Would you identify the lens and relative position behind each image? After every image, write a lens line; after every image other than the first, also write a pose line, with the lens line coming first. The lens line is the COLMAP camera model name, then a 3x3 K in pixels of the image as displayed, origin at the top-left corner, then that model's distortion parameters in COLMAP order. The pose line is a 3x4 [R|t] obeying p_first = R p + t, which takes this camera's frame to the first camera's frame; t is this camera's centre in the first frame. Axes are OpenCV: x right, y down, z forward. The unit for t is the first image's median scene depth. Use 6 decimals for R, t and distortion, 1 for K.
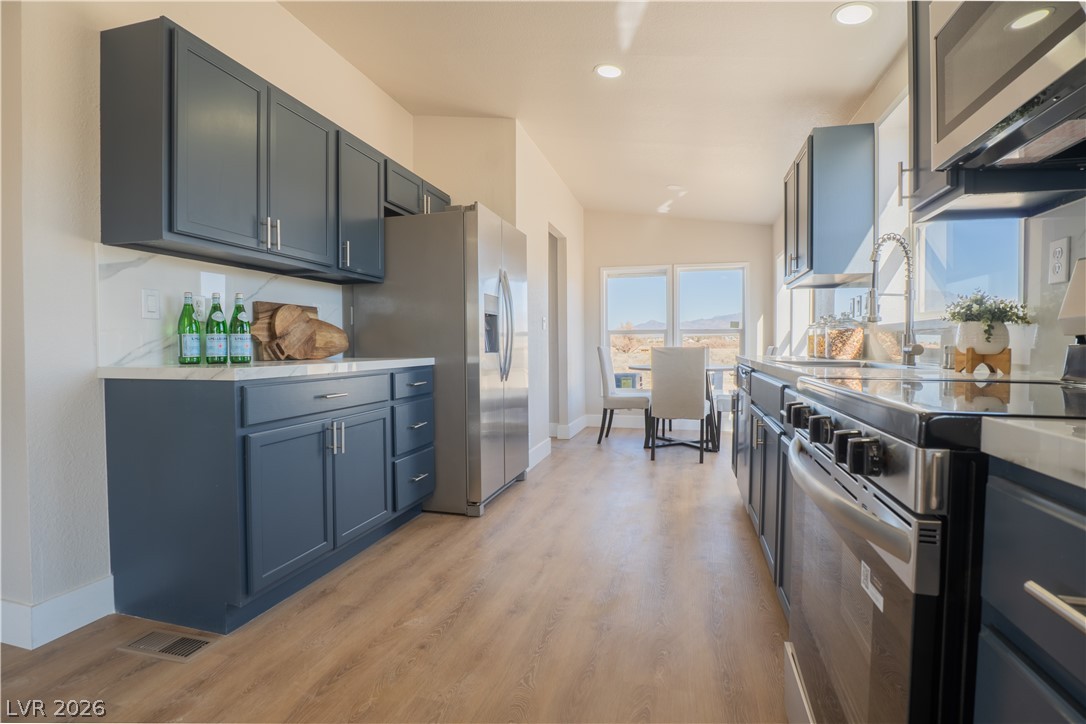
lens RADIAL K [[523.5, 0, 544.4], [0, 523.5, 360.3], [0, 0, 1]] dist [-0.048021, 0.009439]
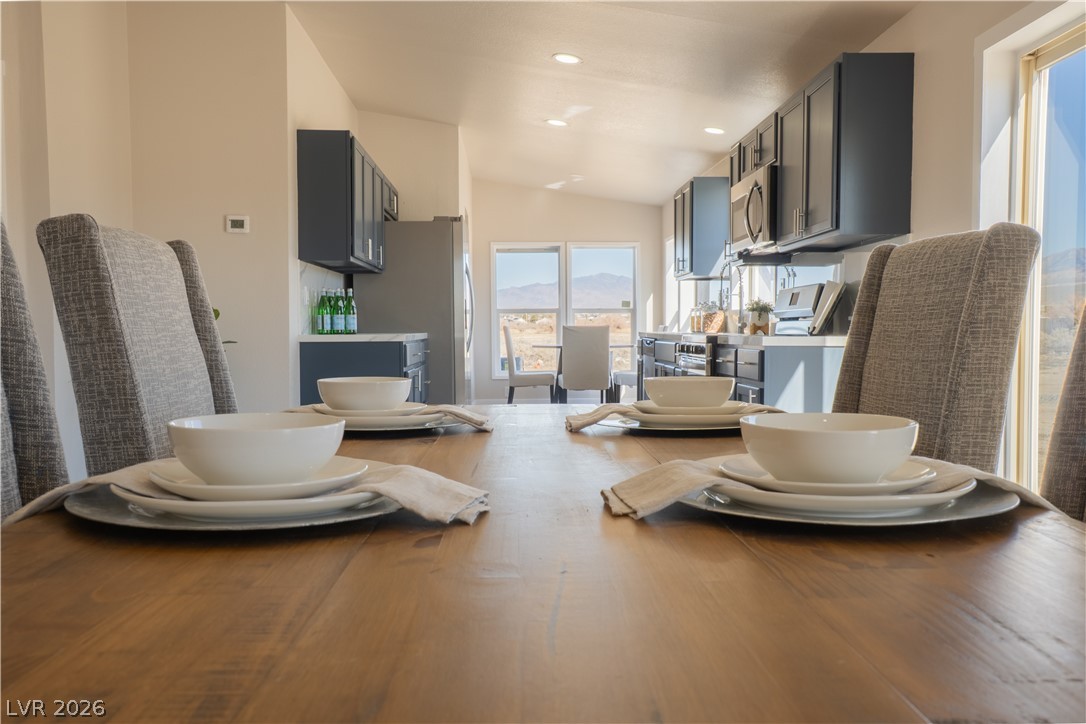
lens RADIAL K [[915.3, 0, 543.0], [0, 915.3, 362.0], [0, 0, 1]] dist [0.025086, 0.002189]
pose [[0.956032, -0.011531, 0.293035, -0.745624], [0.009189, 0.999914, 0.009368, 0.059997], [-0.293118, -0.006264, 0.956056, -1.559322]]
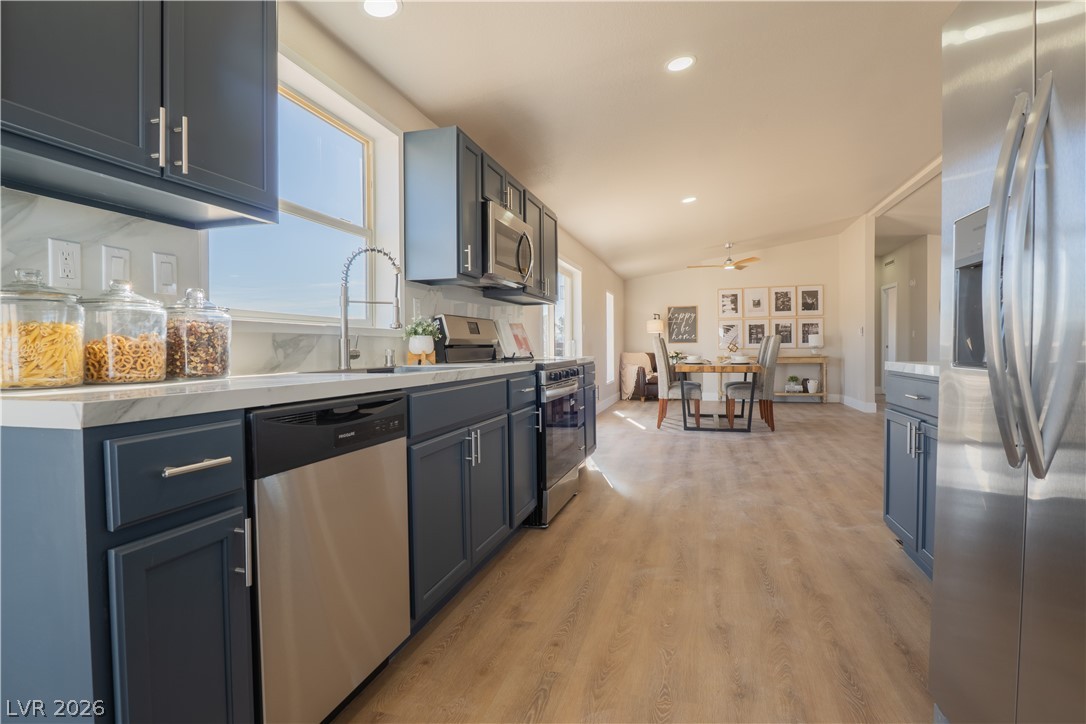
lens RADIAL K [[554.1, 0, 543.0], [0, 554.1, 362.0], [0, 0, 1]] dist [-0.049583, 0.000641]
pose [[-0.999896, 0.008394, 0.011689, 0.252513], [0.009005, 0.998539, 0.053274, -0.050700], [-0.011225, 0.053374, -0.998512, 1.760647]]
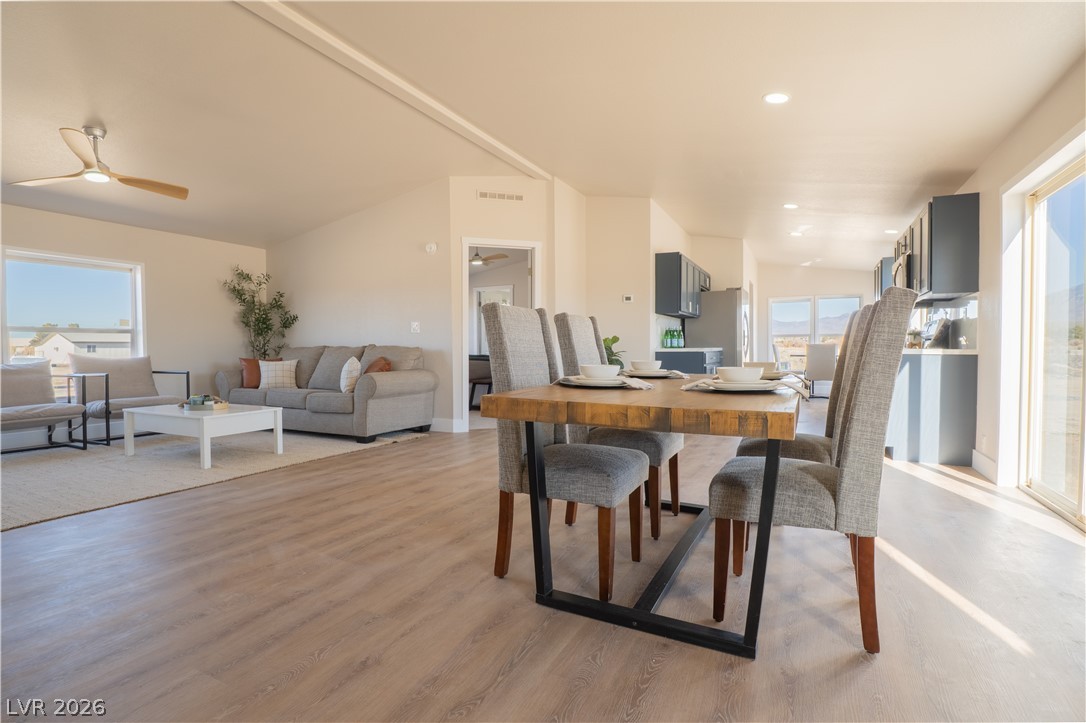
lens RADIAL K [[523.5, 0, 544.4], [0, 523.5, 359.8], [0, 0, 1]] dist [-0.048021, 0.009439]
pose [[0.978482, 0.003260, -0.206305, -0.660429], [-0.003825, 0.999990, -0.002339, 0.077859], [0.206296, 0.003077, 0.978485, -2.040884]]
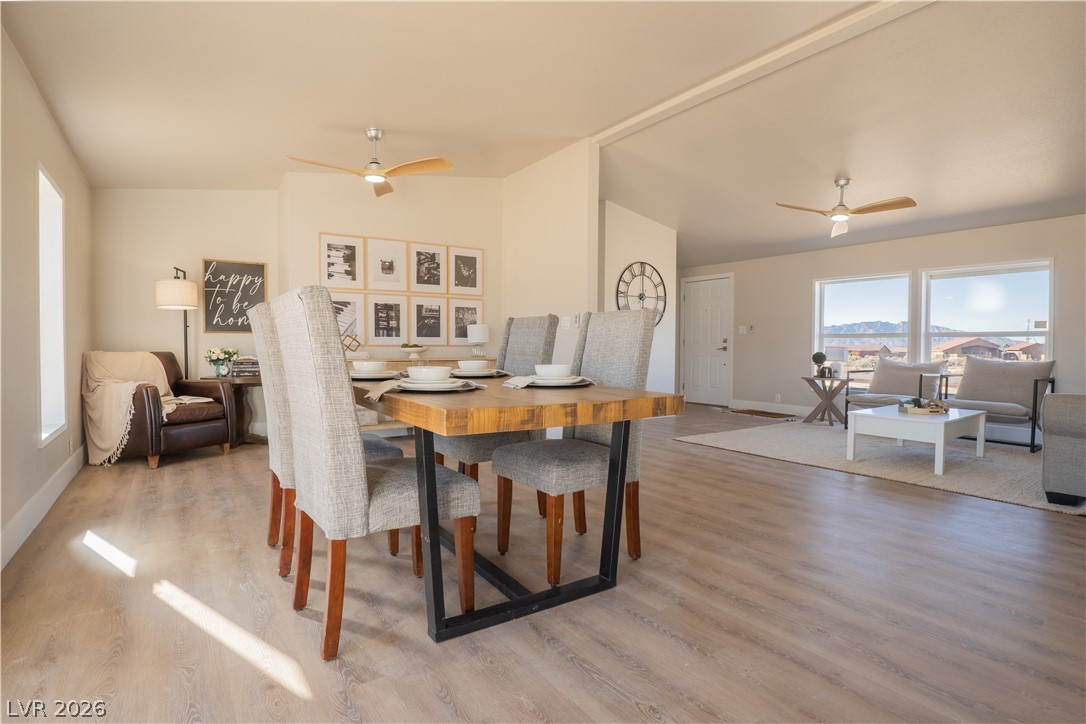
lens RADIAL K [[531.0, 0, 543.0], [0, 531.0, 362.0], [0, 0, 1]] dist [-0.046480, 0.010560]
pose [[-0.636531, 0.017007, -0.771063, 0.035279], [-0.028701, 0.998542, 0.045718, 0.028398], [0.770717, 0.051231, -0.635115, -0.364596]]
